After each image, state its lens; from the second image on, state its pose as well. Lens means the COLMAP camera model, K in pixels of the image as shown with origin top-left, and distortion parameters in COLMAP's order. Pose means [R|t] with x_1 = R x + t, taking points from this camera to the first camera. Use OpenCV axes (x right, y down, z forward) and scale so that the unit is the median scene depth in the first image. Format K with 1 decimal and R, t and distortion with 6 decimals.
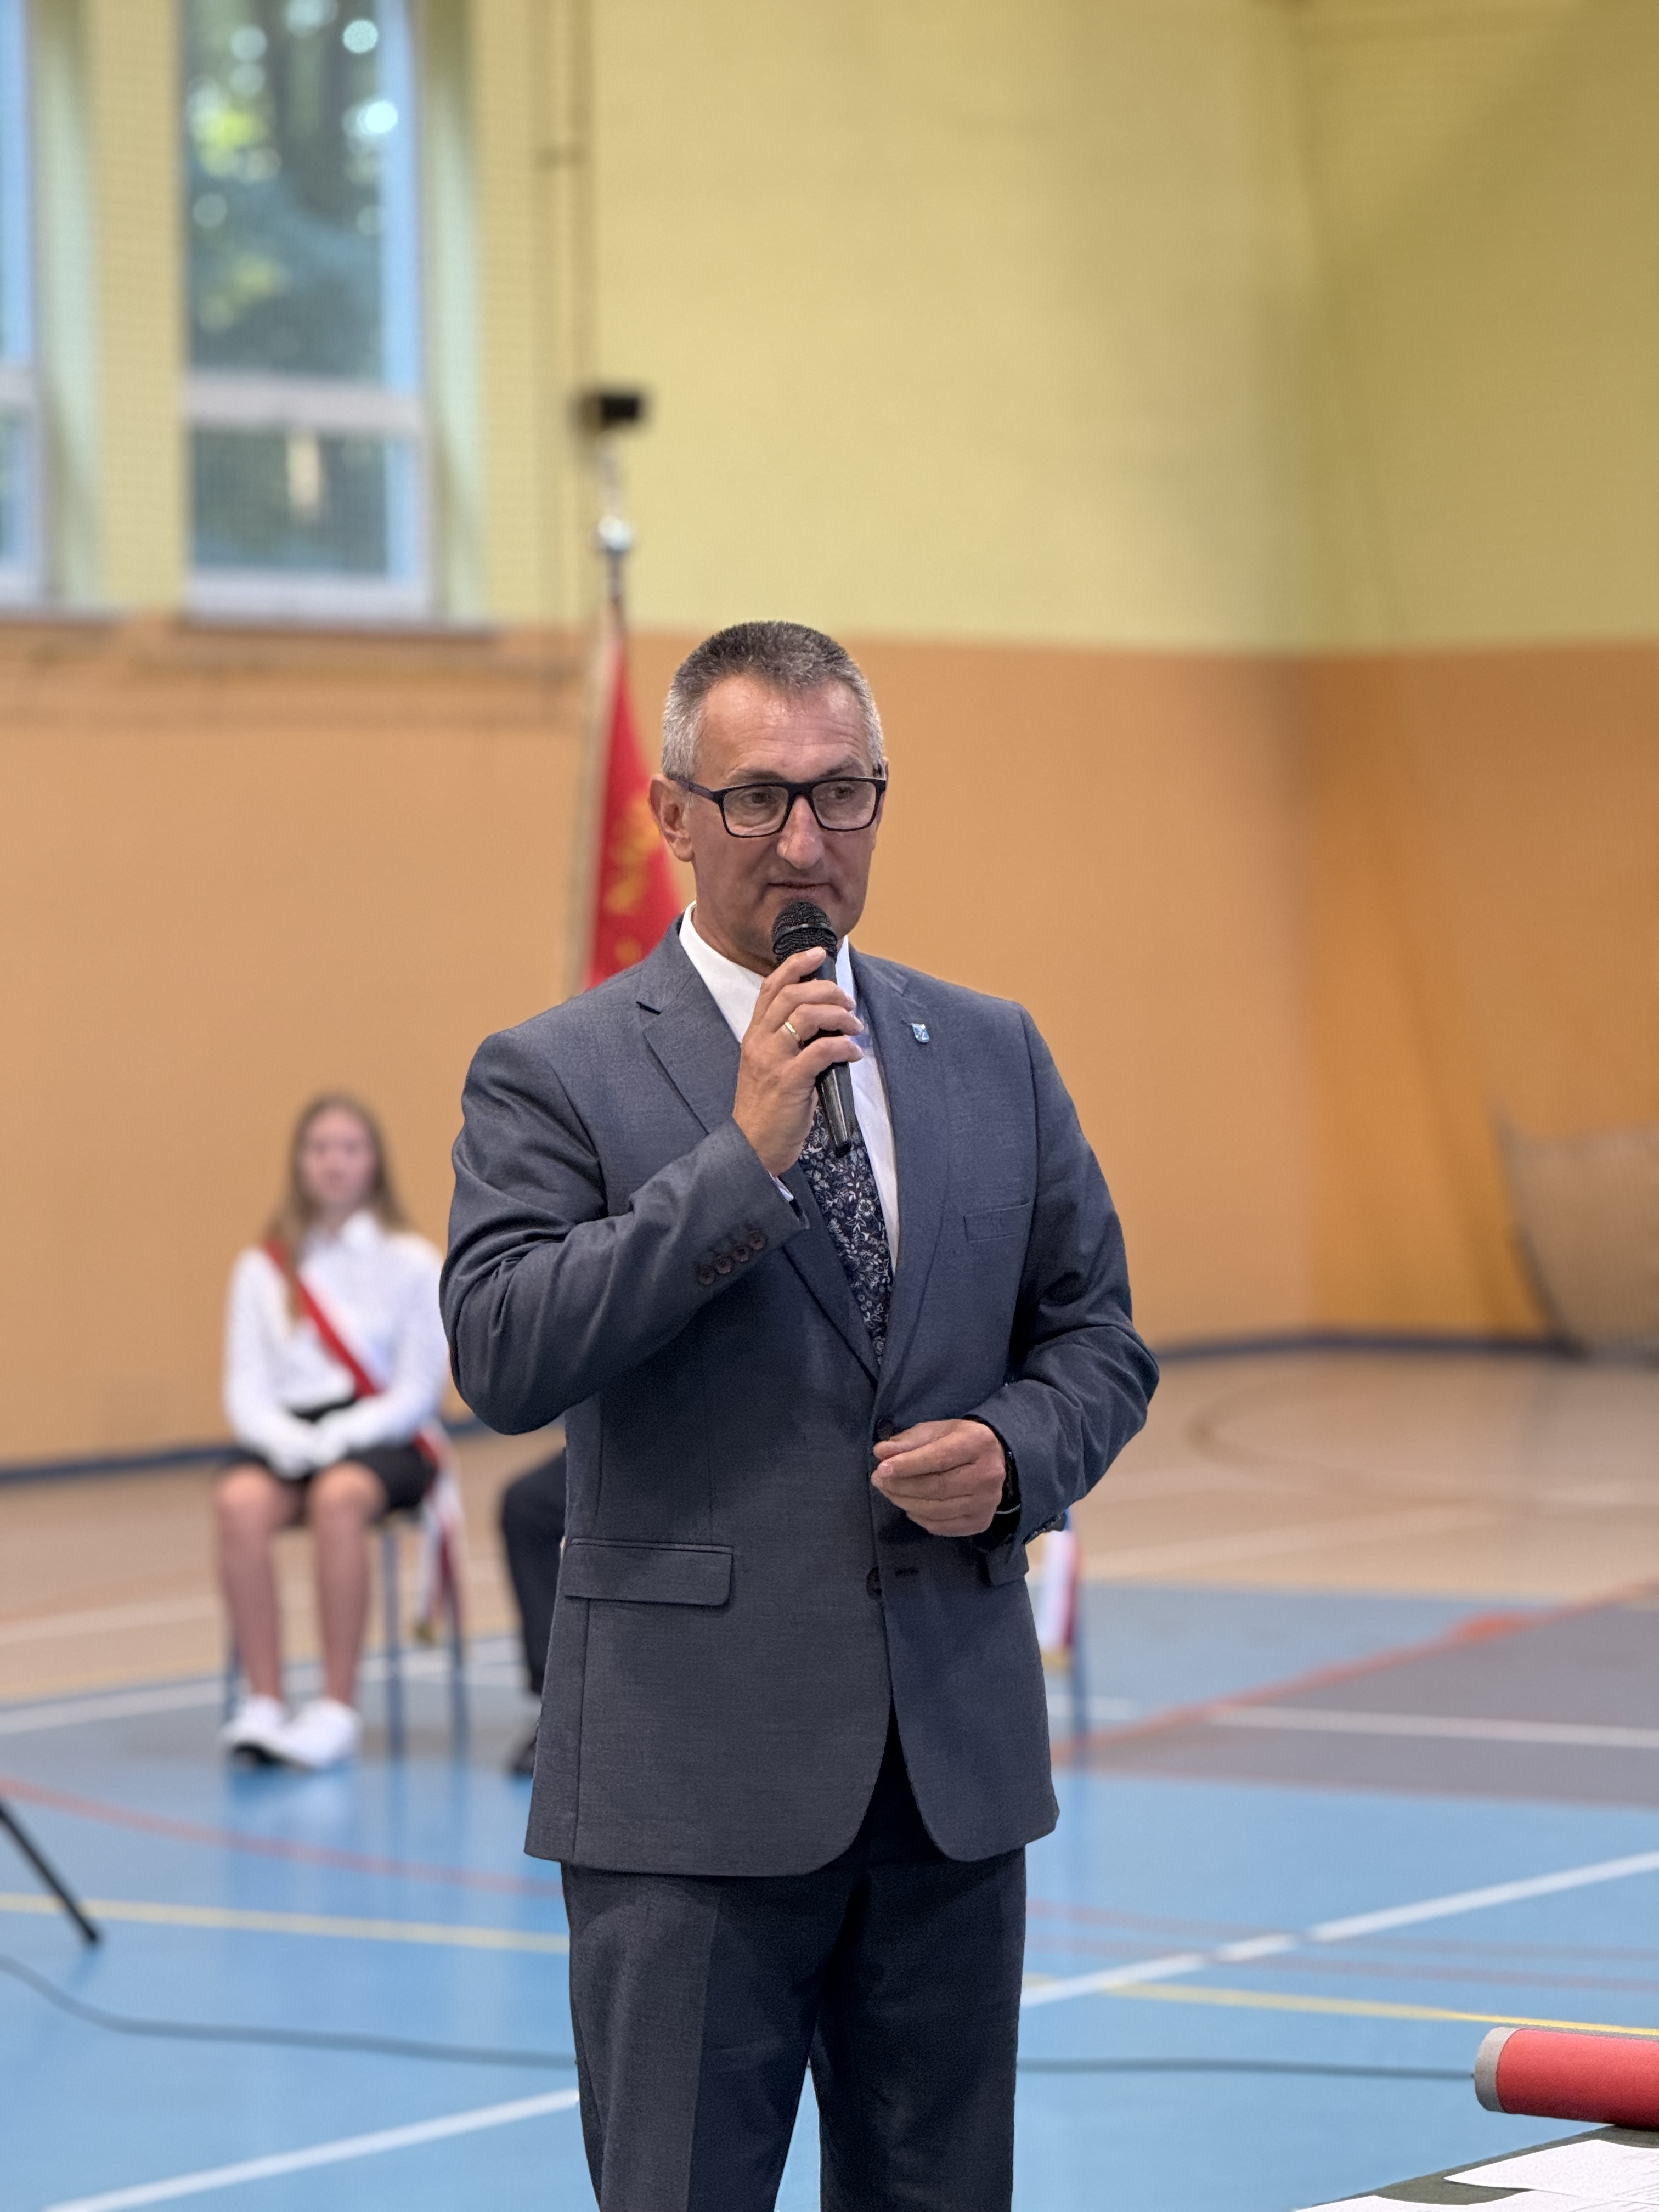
lens RADIAL K [[7595.3, 0, 829.5], [0, 7595.3, 1106.0], [0, 0, 1]] dist [-0.125107, -0.589641]
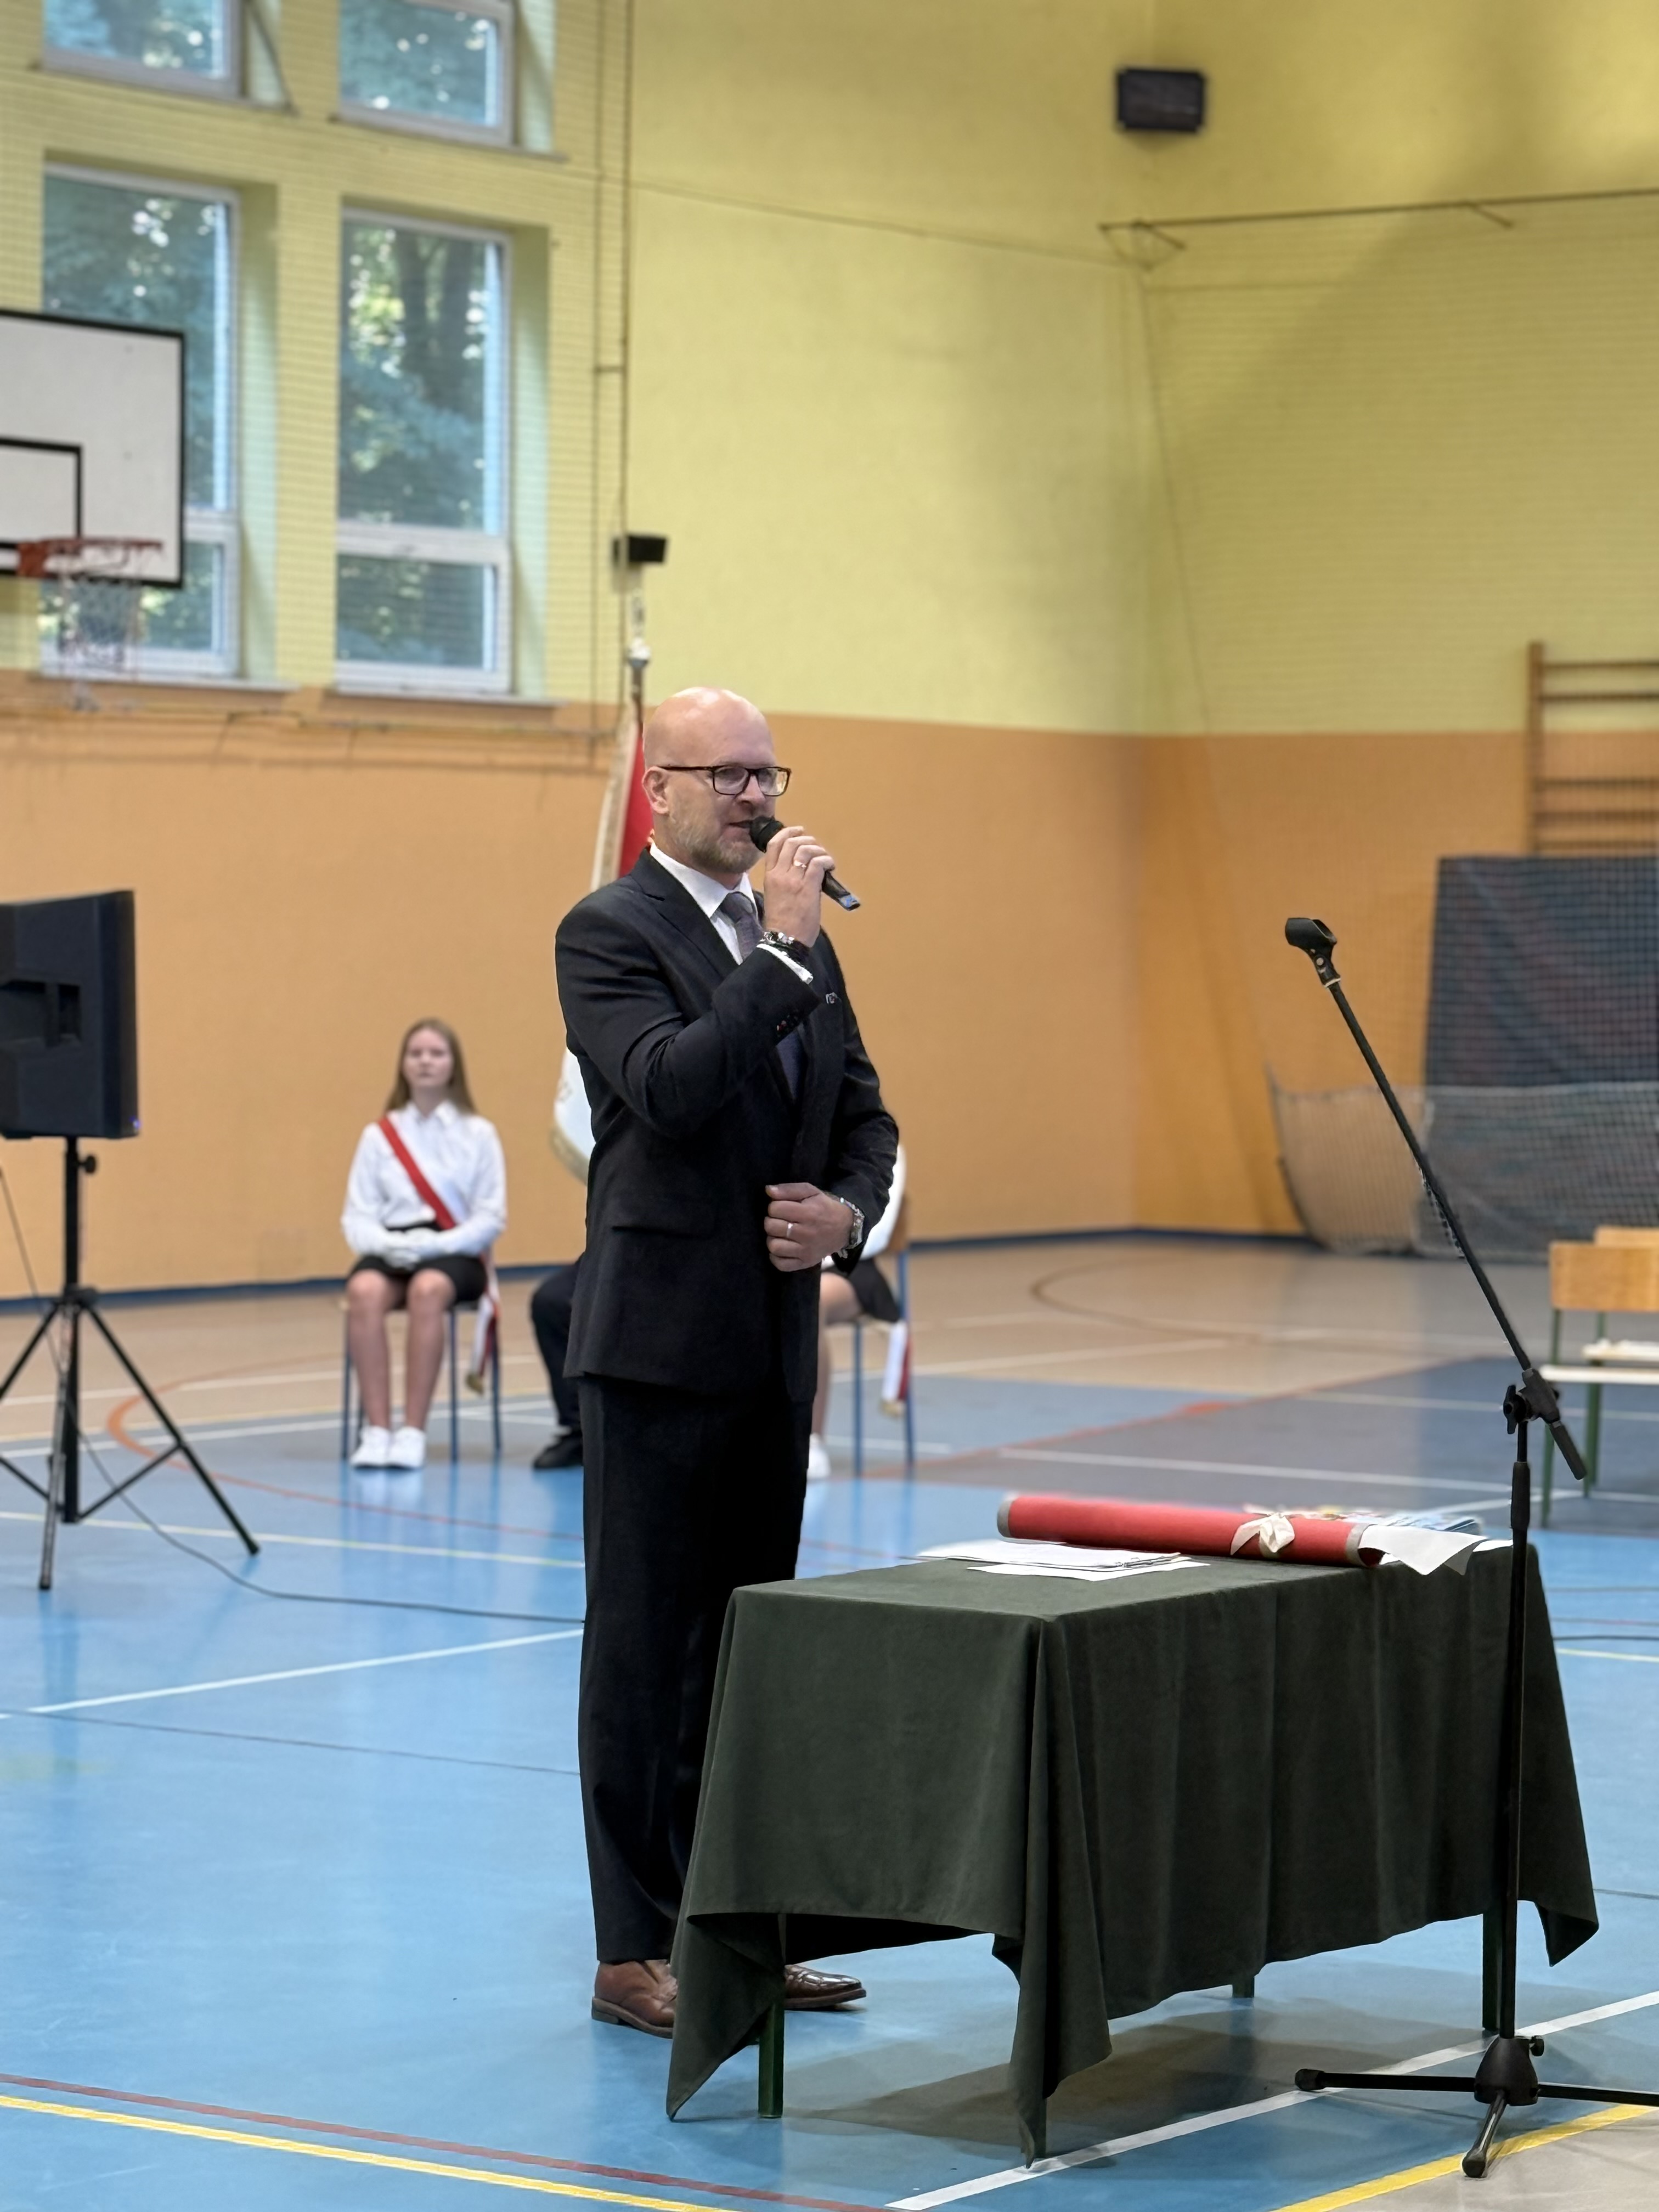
lens RADIAL K [[6270.8, 0, 829.5], [0, 6270.8, 1106.0], [0, 0, 1]] dist [-0.041726, 0.653985]
pose [[0.999516, 0.031053, -0.001600, 0.011577], [-0.031048, 0.999513, 0.003215, 0.006328], [0.001699, -0.003164, 0.999994, -0.166928]]
